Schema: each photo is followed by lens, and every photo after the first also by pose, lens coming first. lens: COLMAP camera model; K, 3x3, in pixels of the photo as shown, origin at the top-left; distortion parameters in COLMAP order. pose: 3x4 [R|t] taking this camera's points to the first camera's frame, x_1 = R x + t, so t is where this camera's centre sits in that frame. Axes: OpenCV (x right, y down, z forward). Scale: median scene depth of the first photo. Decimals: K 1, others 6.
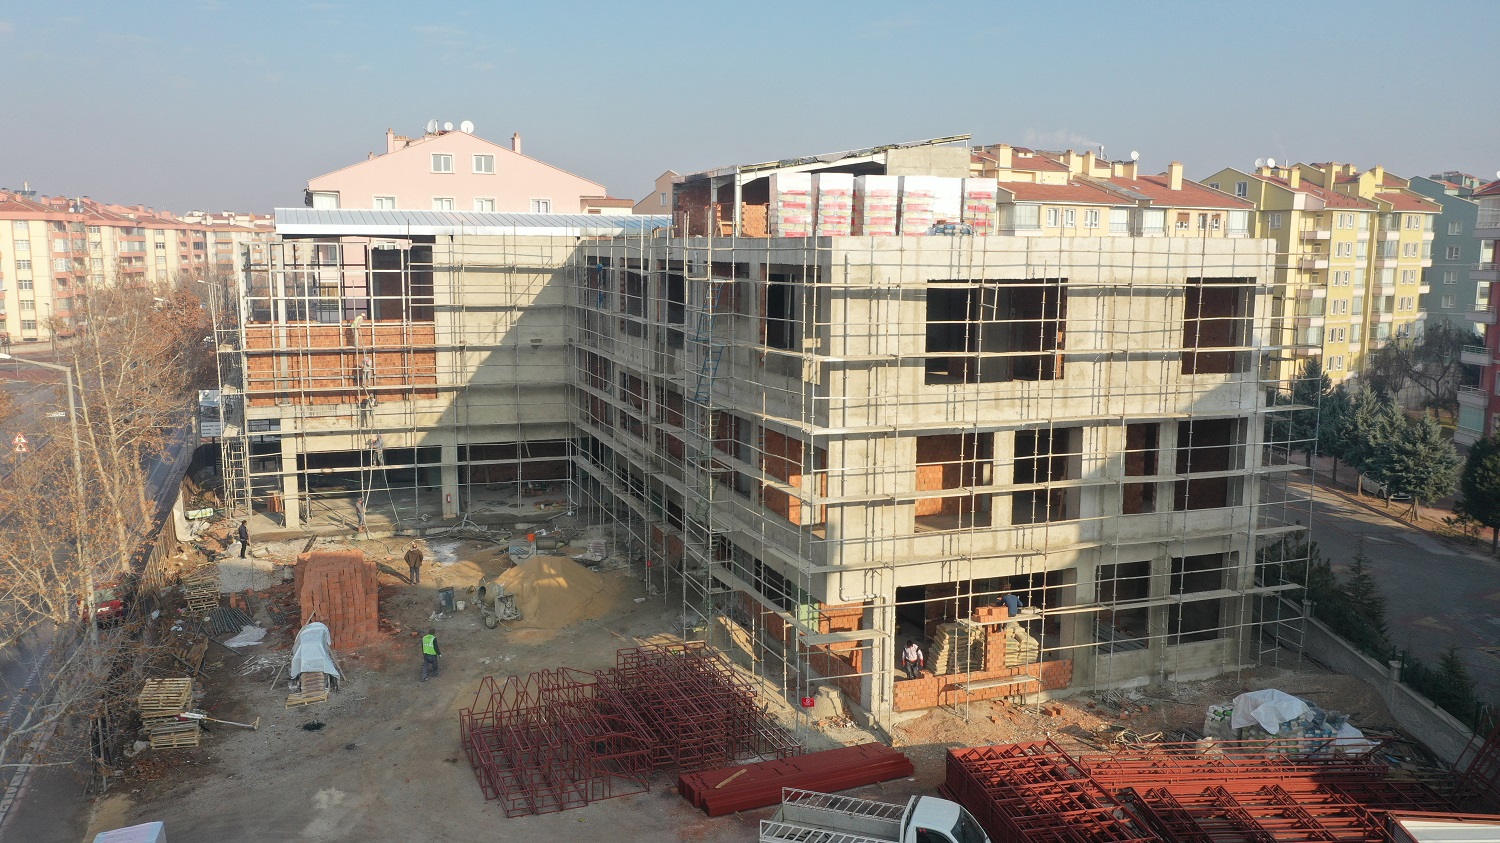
lens RADIAL K [[1196.4, 0, 750.0], [0, 1196.4, 421.5], [0, 0, 1]] dist [0.007344, -0.004823]
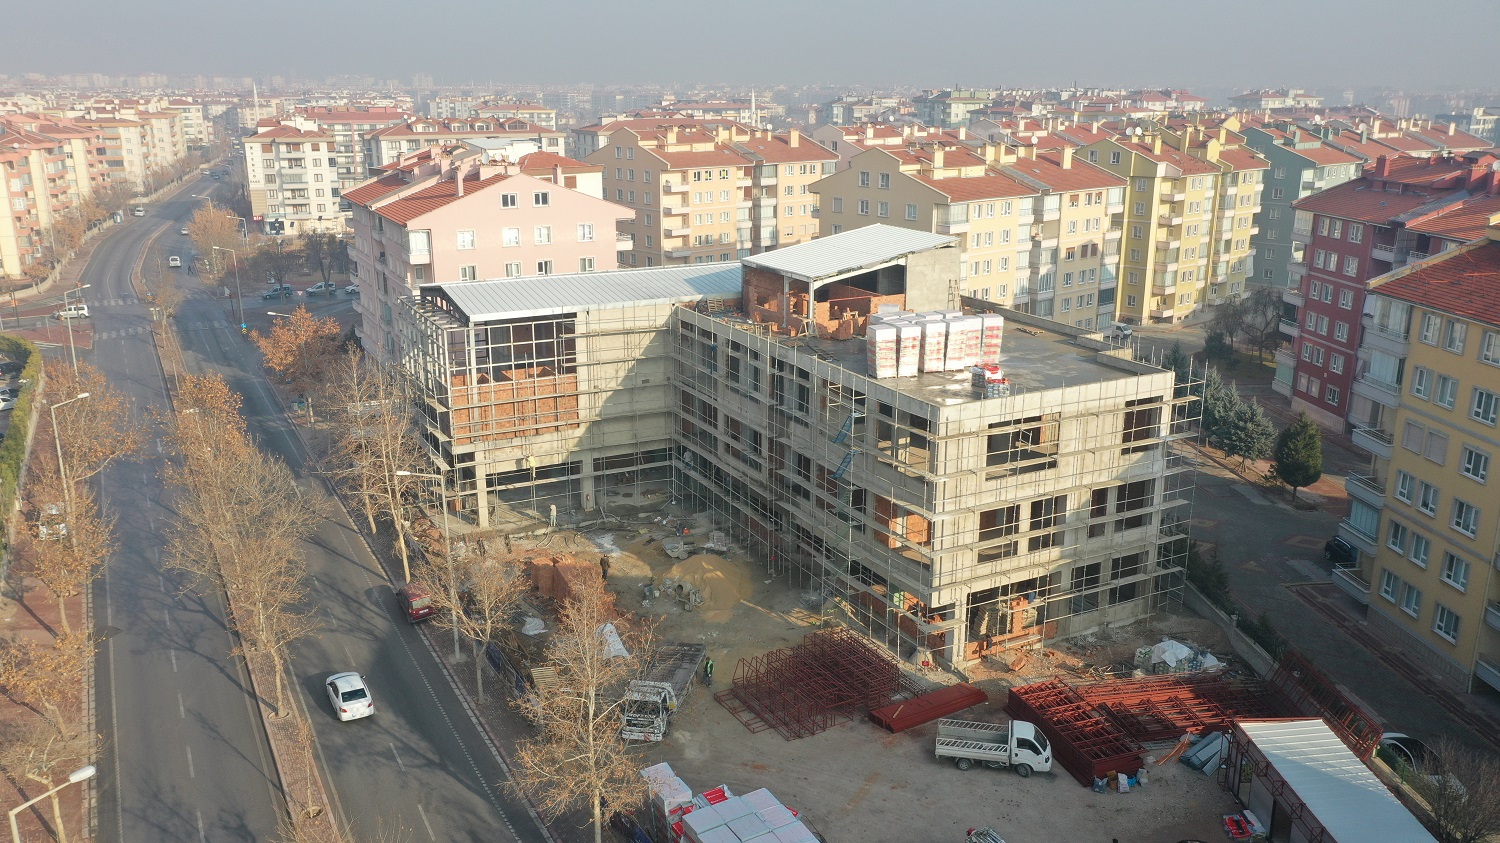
lens RADIAL K [[1202.1, 0, 750.0], [0, 1202.1, 421.5], [0, 0, 1]] dist [0.003602, 0.000684]
pose [[0.992200, -0.039929, 0.118088, -0.261421], [0.023812, 0.990578, 0.134866, -0.238157], [-0.122360, -0.131002, 0.983802, -0.441181]]
